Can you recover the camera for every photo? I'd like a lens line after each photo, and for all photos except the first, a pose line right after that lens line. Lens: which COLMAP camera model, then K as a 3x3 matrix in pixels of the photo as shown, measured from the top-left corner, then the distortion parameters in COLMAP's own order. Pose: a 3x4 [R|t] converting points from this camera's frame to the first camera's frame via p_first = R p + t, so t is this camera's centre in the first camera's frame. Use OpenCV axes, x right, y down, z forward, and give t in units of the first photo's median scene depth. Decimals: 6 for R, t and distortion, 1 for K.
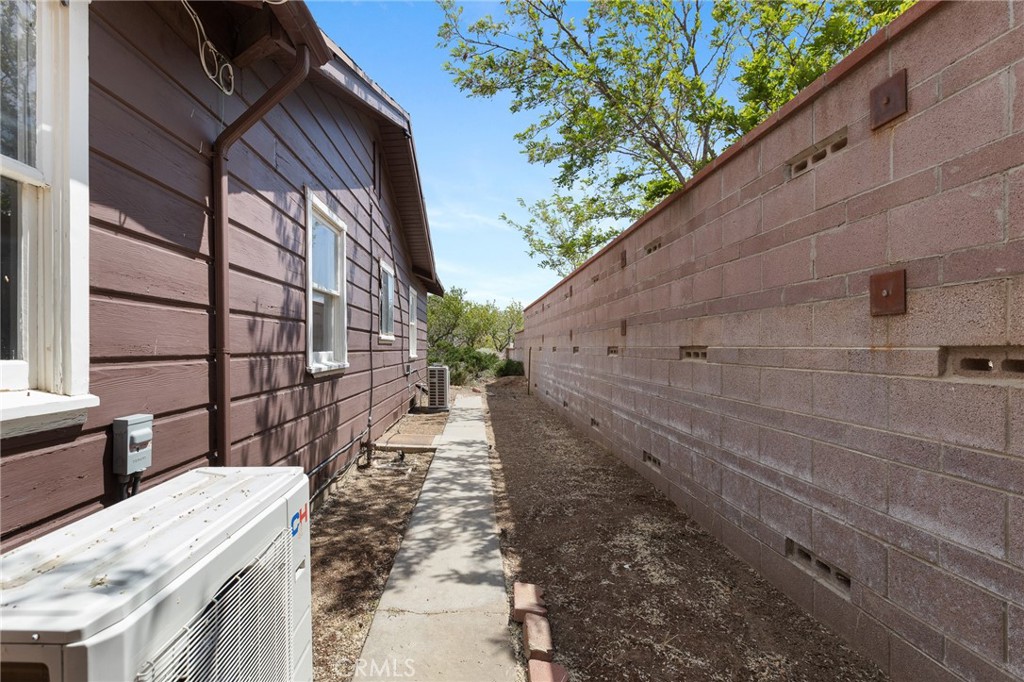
lens RADIAL K [[469.1, 0, 512.3], [0, 469.1, 344.8], [0, 0, 1]] dist [0.010155, -0.001019]
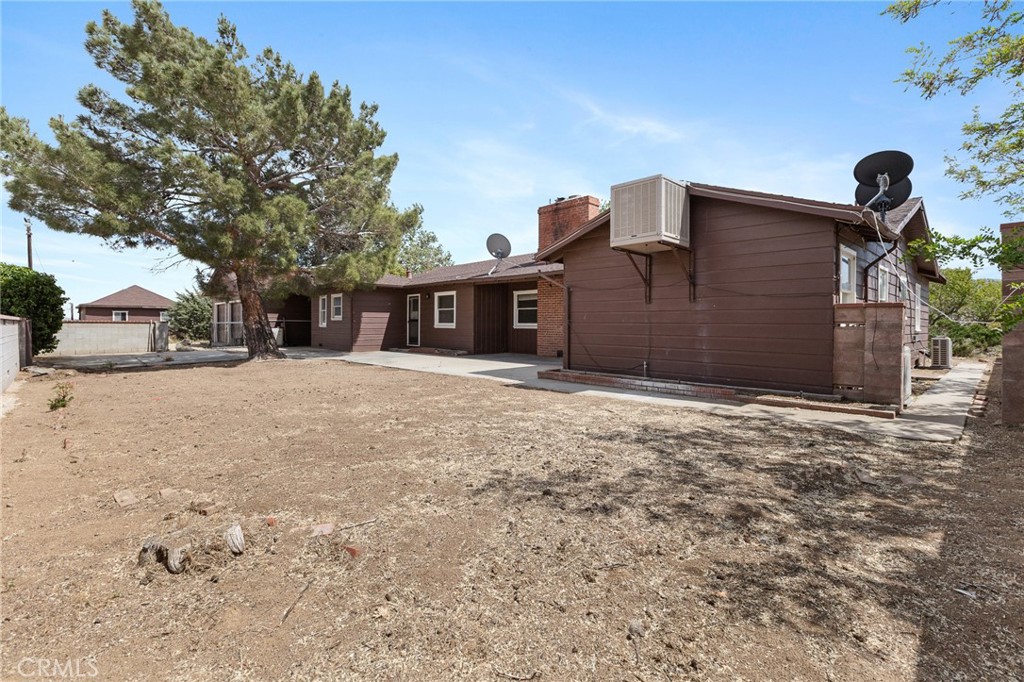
lens RADIAL K [[469.1, 0, 510.8], [0, 469.1, 333.3], [0, 0, 1]] dist [0.010155, -0.001019]
pose [[0.631143, 0.010310, -0.775598, 0.122598], [0.002951, 0.999873, 0.015692, 0.005996], [0.775661, -0.012192, 0.631032, -0.859966]]
